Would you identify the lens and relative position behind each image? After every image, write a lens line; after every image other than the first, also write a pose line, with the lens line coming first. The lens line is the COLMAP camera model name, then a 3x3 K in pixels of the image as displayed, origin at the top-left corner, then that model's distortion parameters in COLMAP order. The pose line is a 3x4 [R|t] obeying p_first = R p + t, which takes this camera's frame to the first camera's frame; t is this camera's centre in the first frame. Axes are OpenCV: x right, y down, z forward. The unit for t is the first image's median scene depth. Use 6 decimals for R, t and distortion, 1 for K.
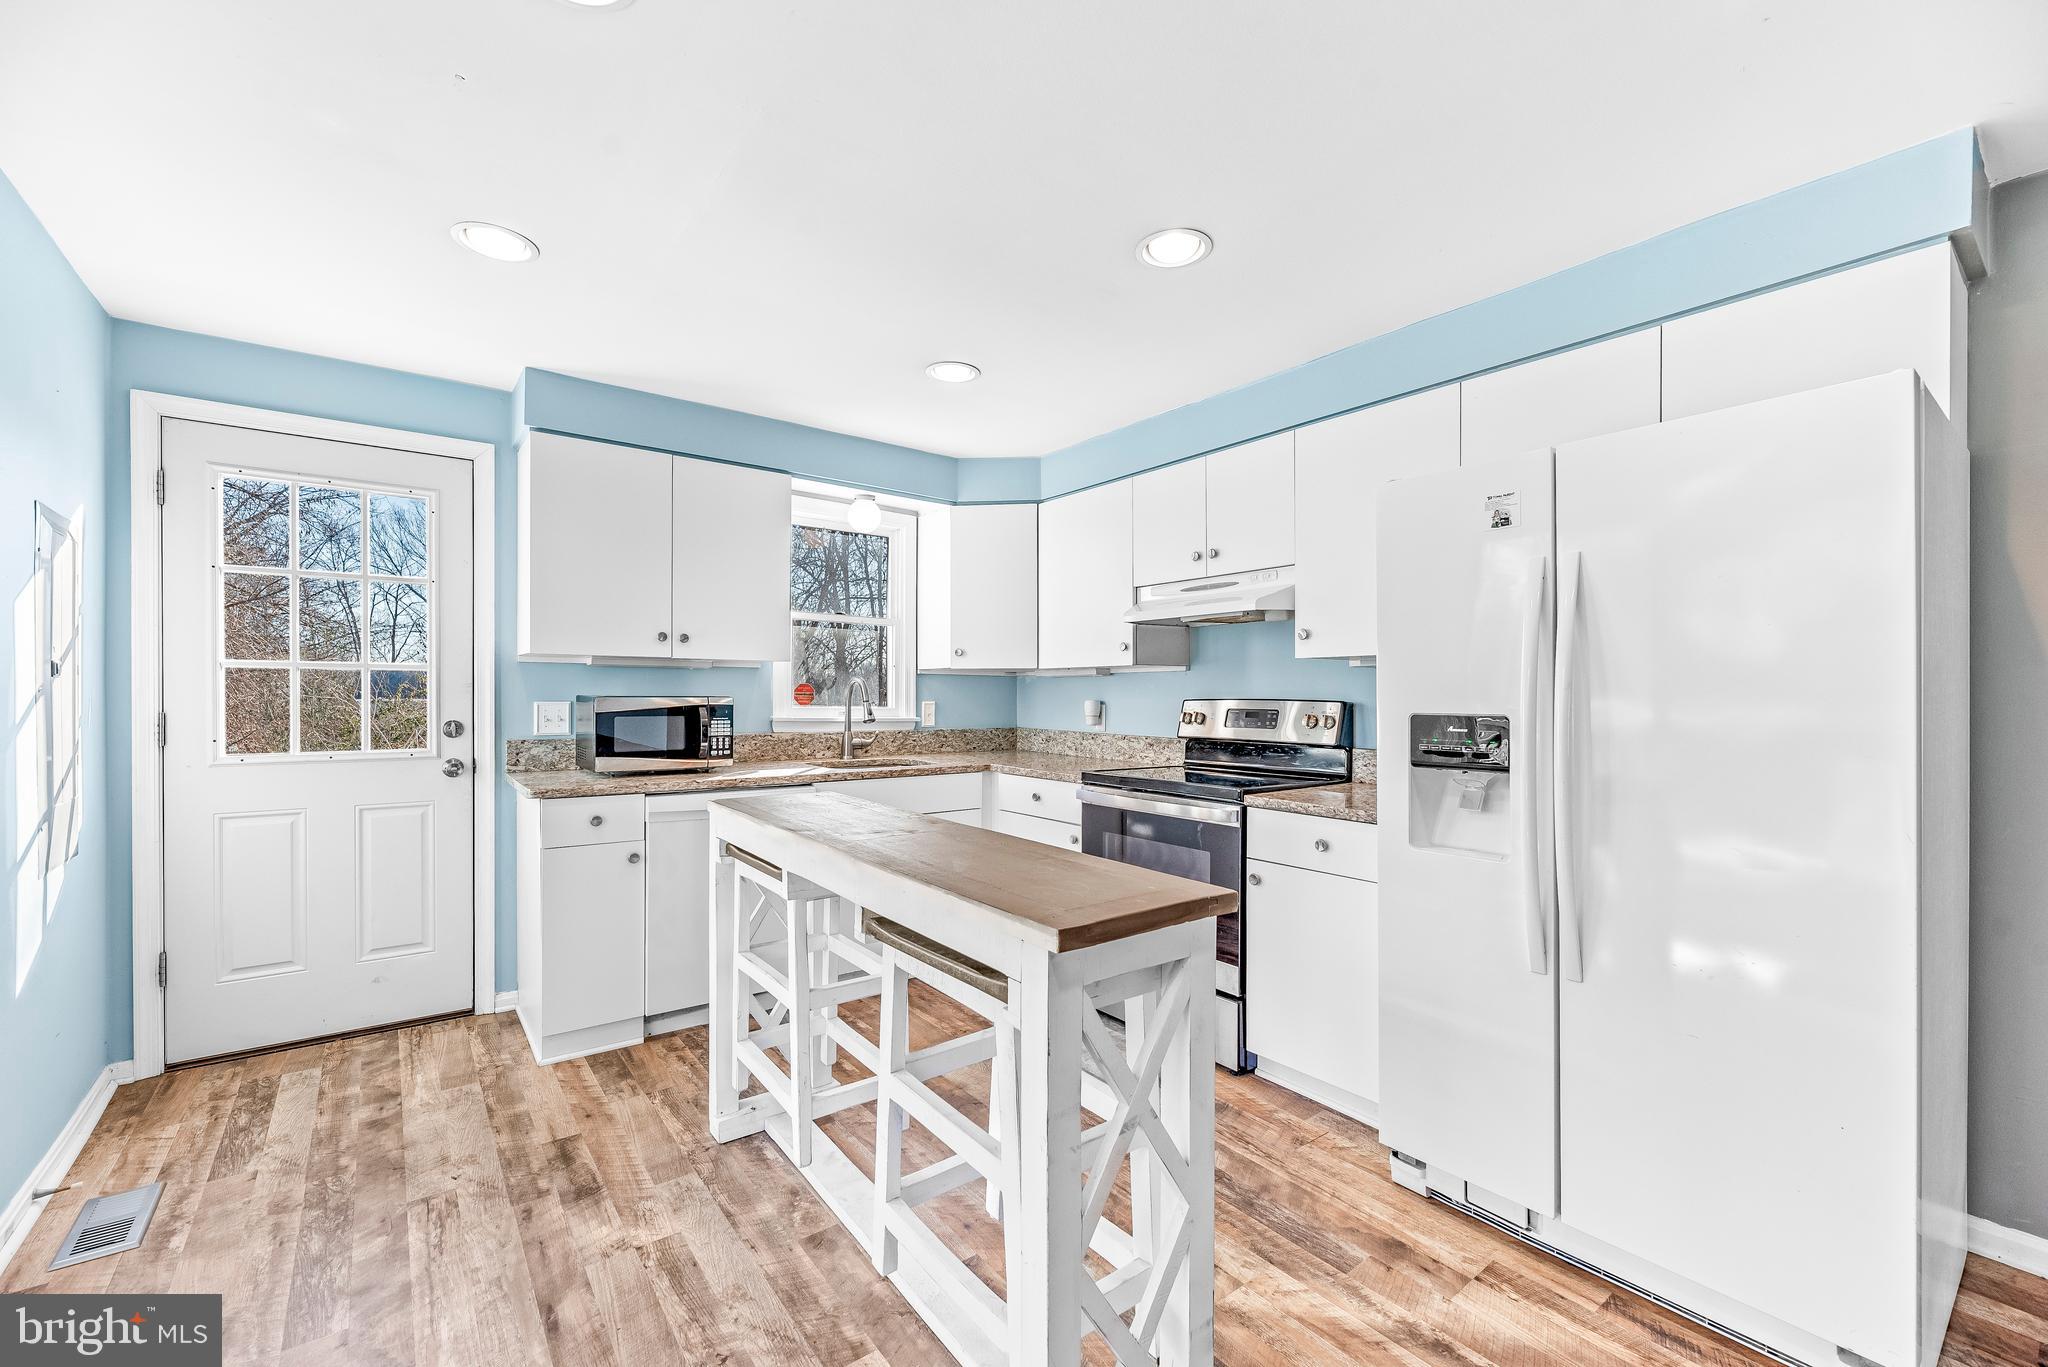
lens RADIAL K [[822.1, 0, 1029.9], [0, 822.1, 680.4], [0, 0, 1]] dist [-0.002406, -0.001450]
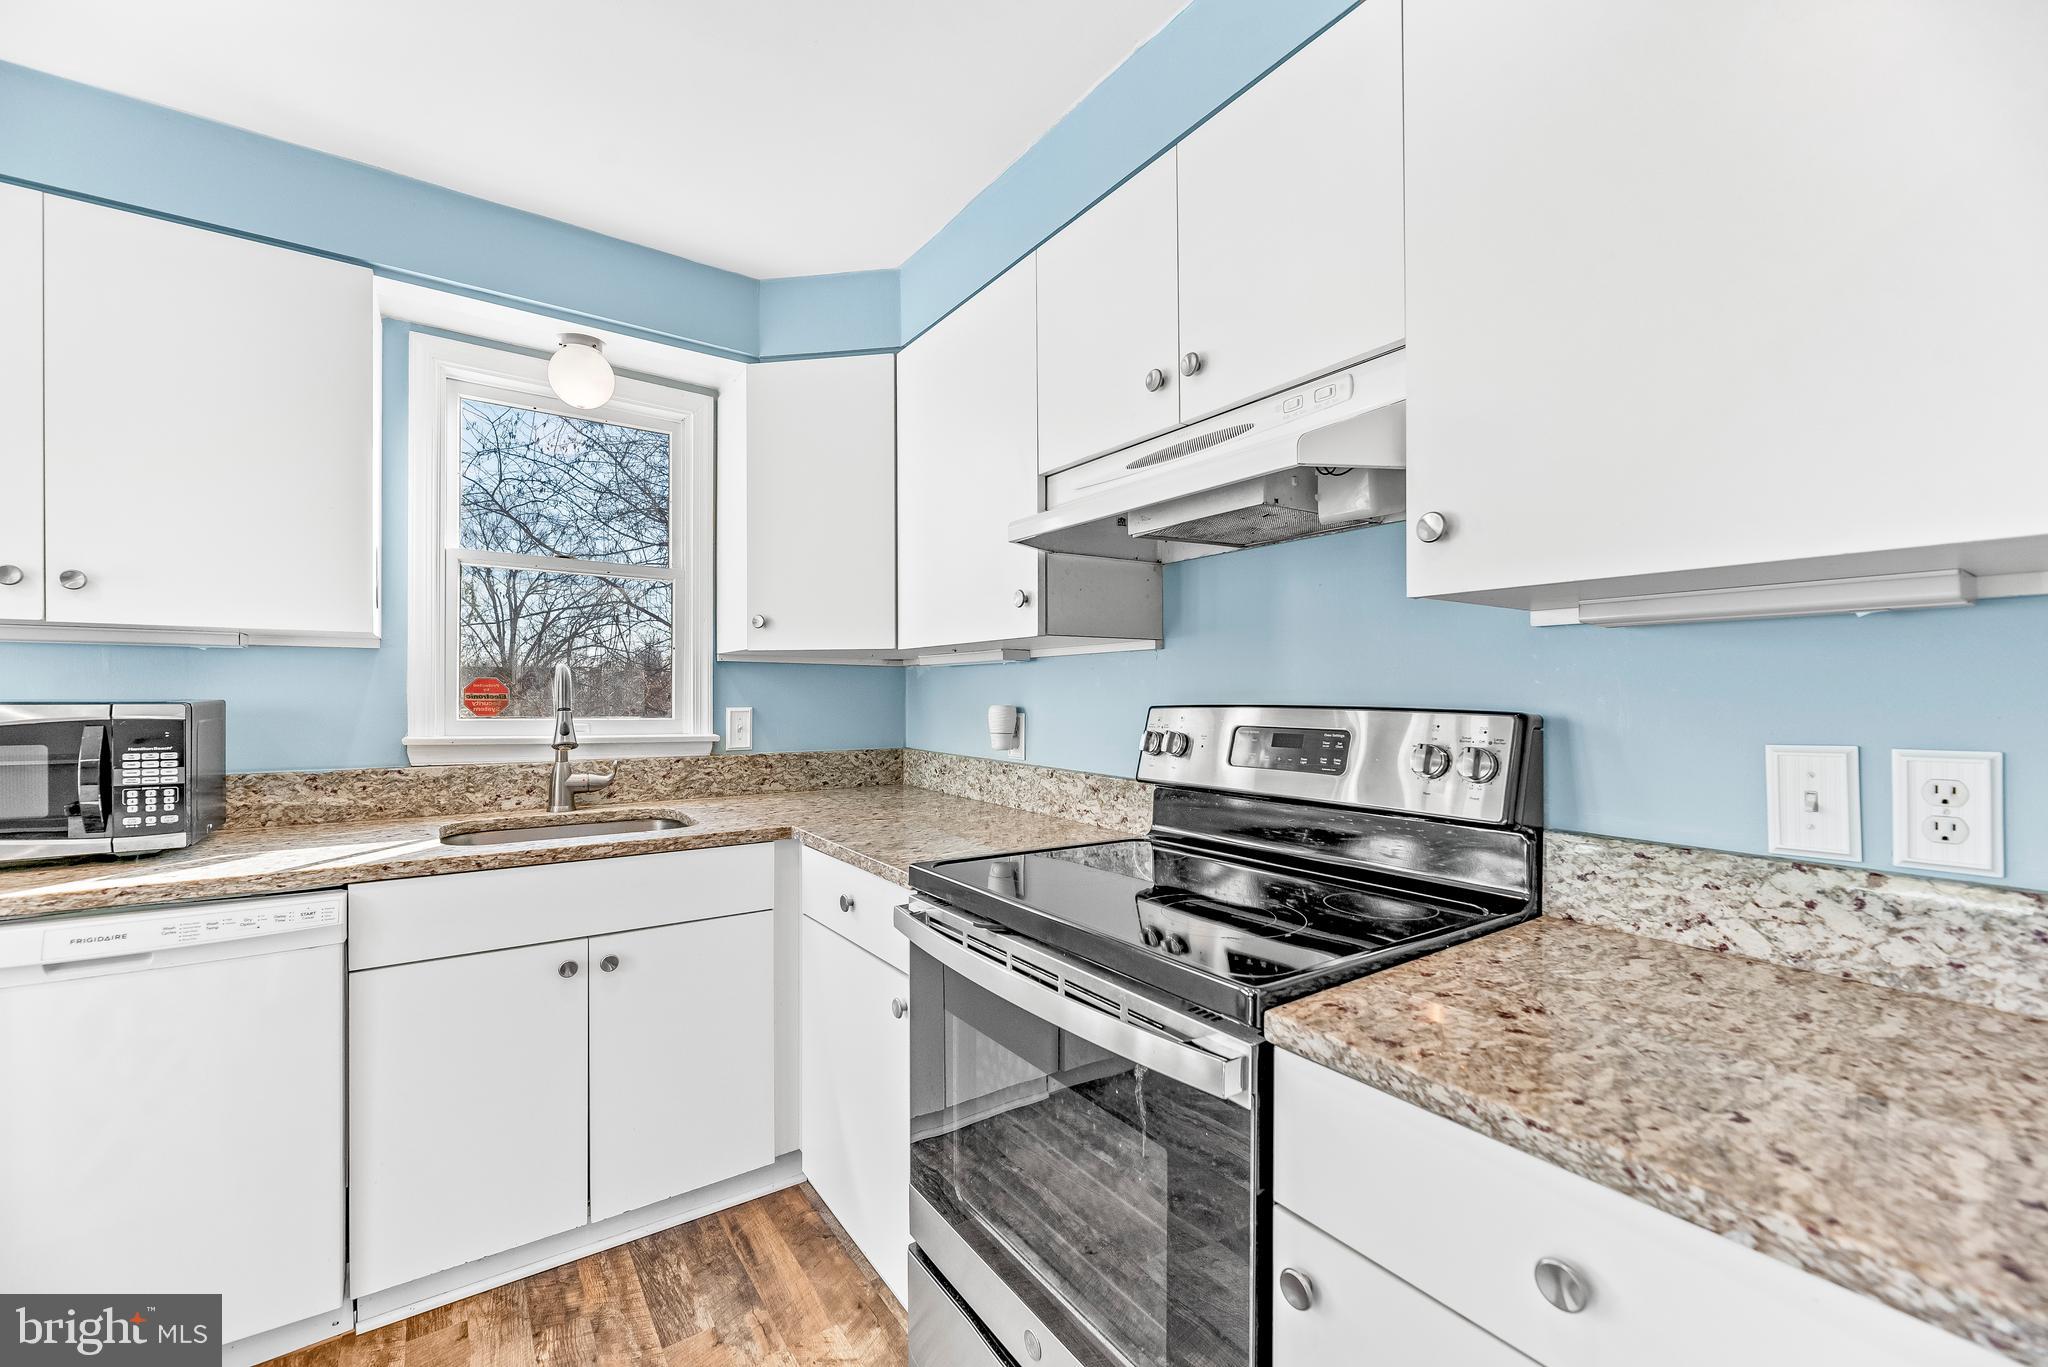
lens RADIAL K [[822.1, 0, 1023.7], [0, 822.1, 678.0], [0, 0, 1]] dist [-0.002406, -0.001450]
pose [[0.998987, -0.003254, -0.044883, 0.137953], [0.003198, 0.999994, -0.001323, 0.007103], [0.044888, 0.001178, 0.998991, 0.513873]]
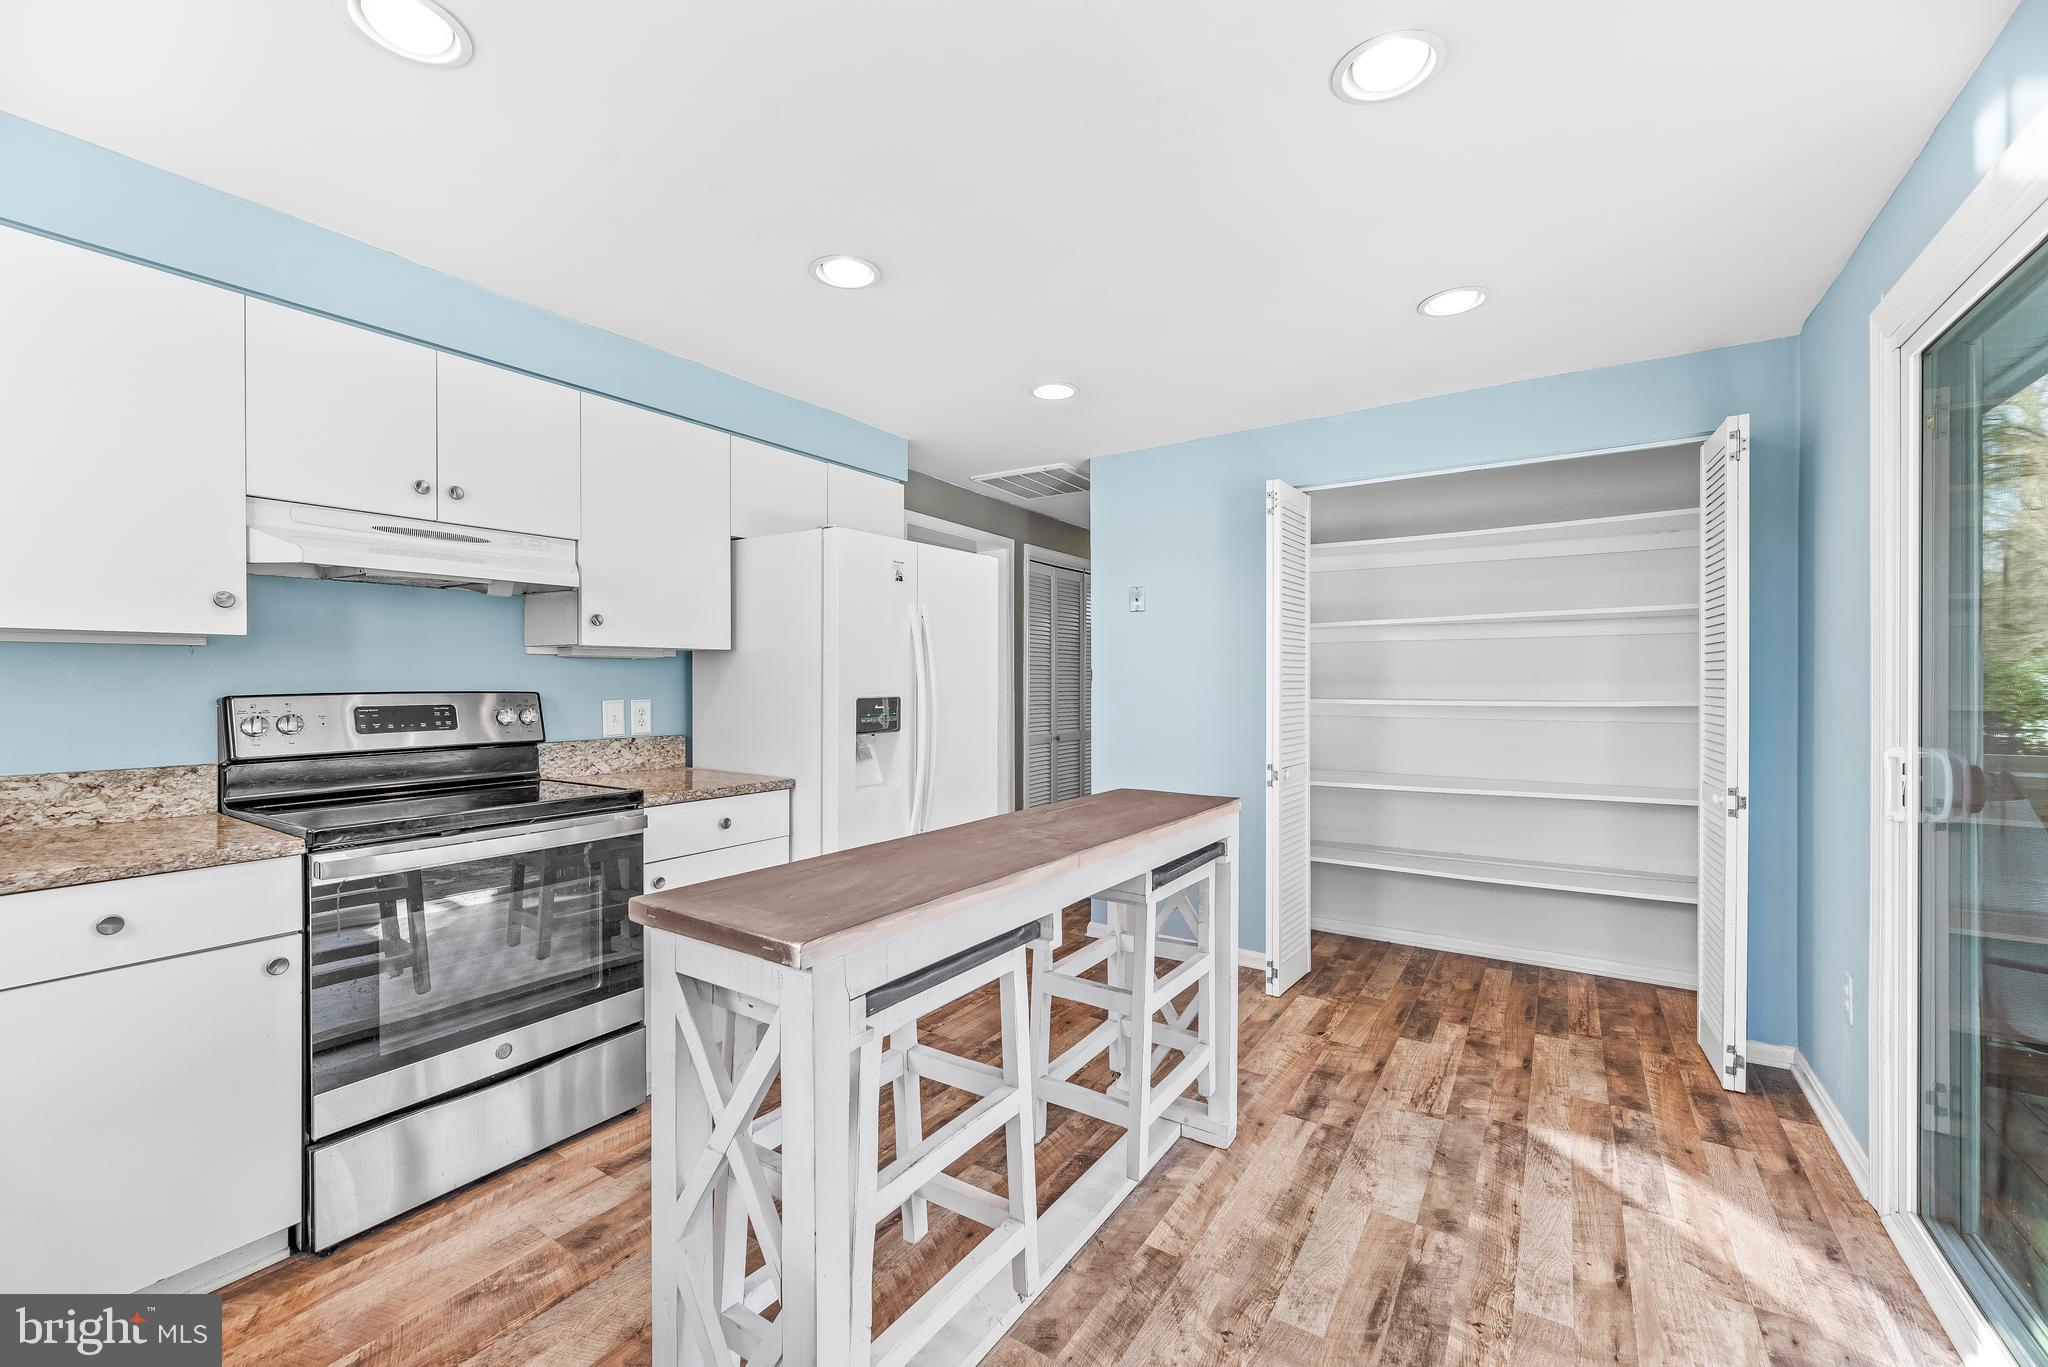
lens RADIAL K [[822.1, 0, 1047.3], [0, 822.1, 678.8], [0, 0, 1]] dist [-0.002406, -0.001450]
pose [[-0.336321, 0.006819, 0.941723, -0.583874], [-0.004470, 0.999951, -0.008837, 0.013920], [-0.941737, -0.007181, -0.336274, 0.673594]]
